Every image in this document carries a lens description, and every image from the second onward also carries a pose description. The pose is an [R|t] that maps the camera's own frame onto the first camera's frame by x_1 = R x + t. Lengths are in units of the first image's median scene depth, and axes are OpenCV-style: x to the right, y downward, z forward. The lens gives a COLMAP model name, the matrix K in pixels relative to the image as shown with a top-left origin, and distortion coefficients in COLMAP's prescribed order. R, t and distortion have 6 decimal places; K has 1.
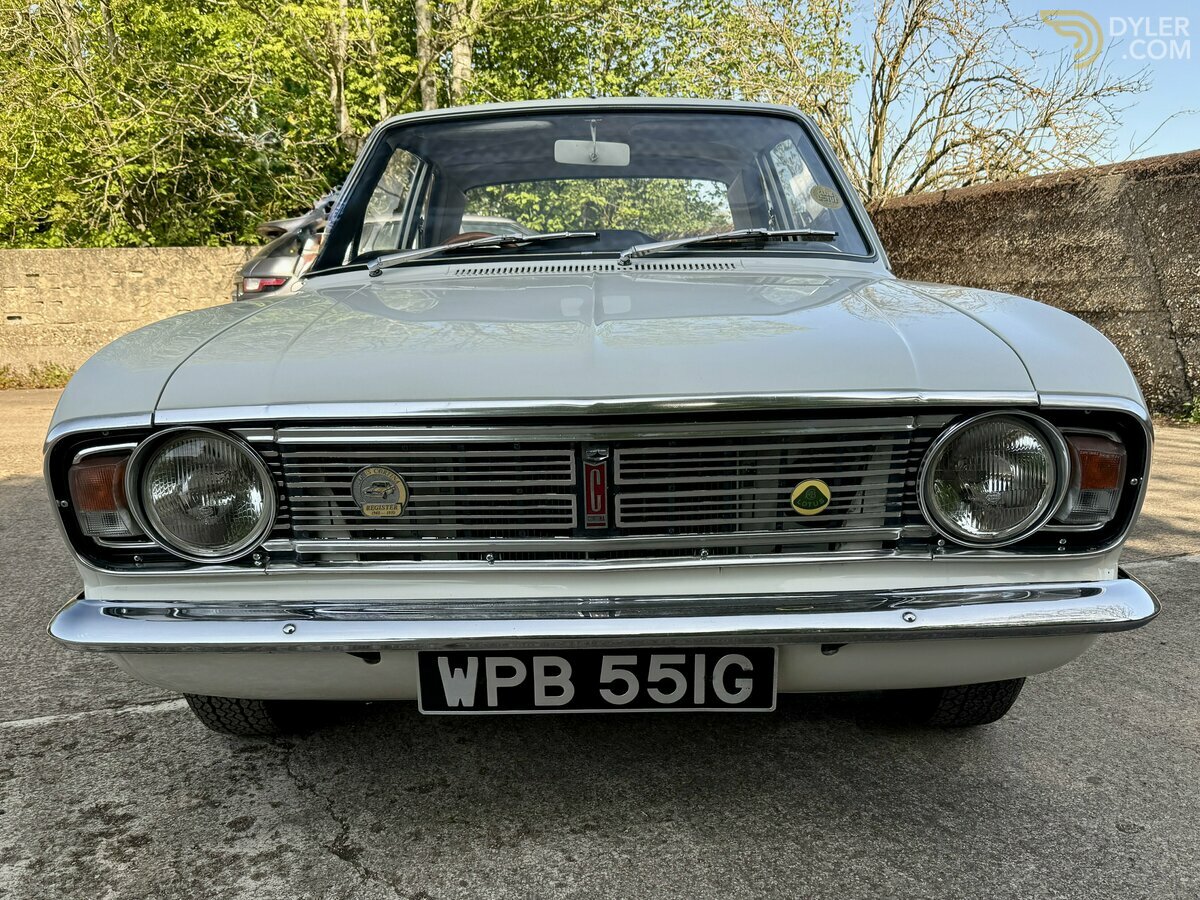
lens RADIAL K [[930.6, 0, 627.8], [0, 930.6, 531.6], [0, 0, 1]] dist [0.096734, -0.154544]
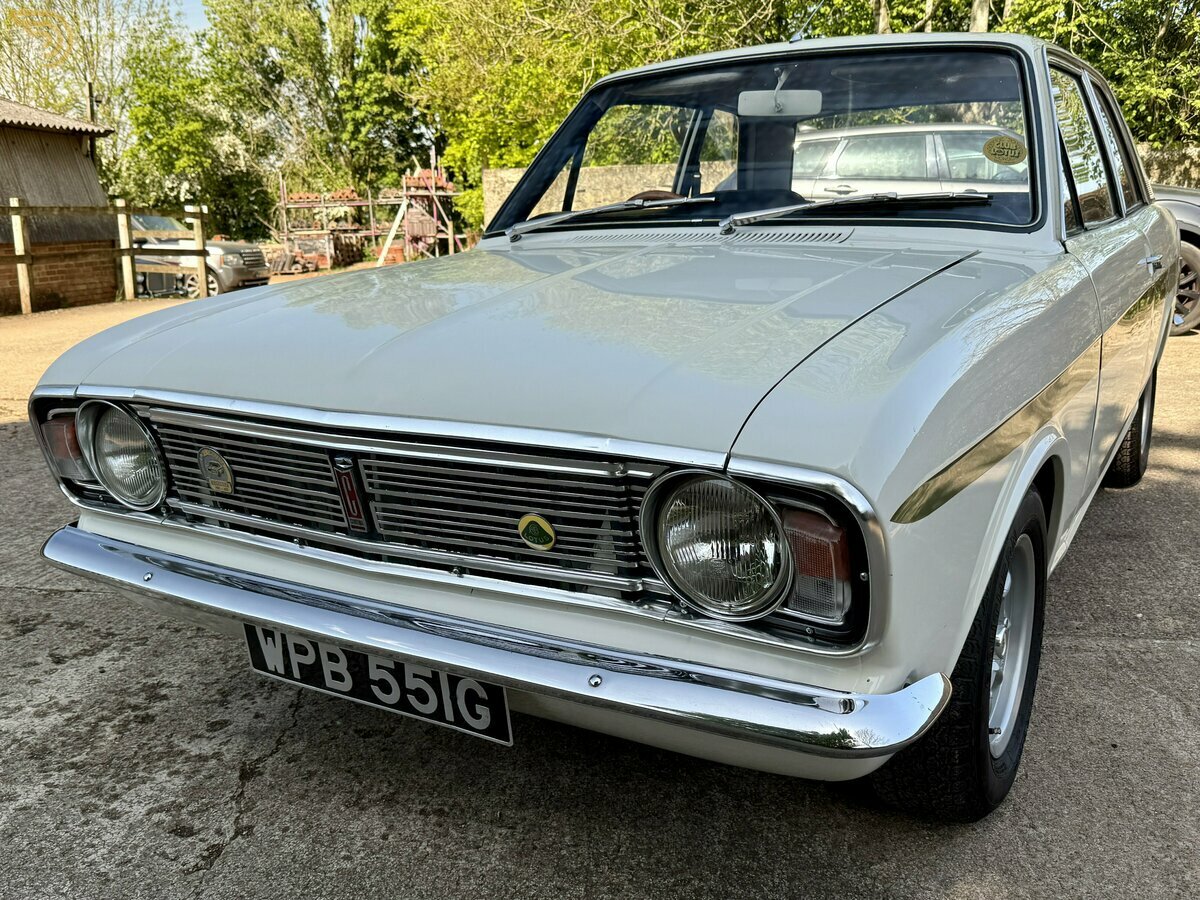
lens RADIAL K [[970.8, 0, 679.3], [0, 970.8, 471.7], [0, 0, 1]] dist [0.102224, -0.125981]
pose [[0.882902, 0.124589, -0.452727, 0.727192], [-0.114334, 0.992180, 0.050072, -0.156155], [0.455425, 0.007553, 0.890242, 0.187737]]
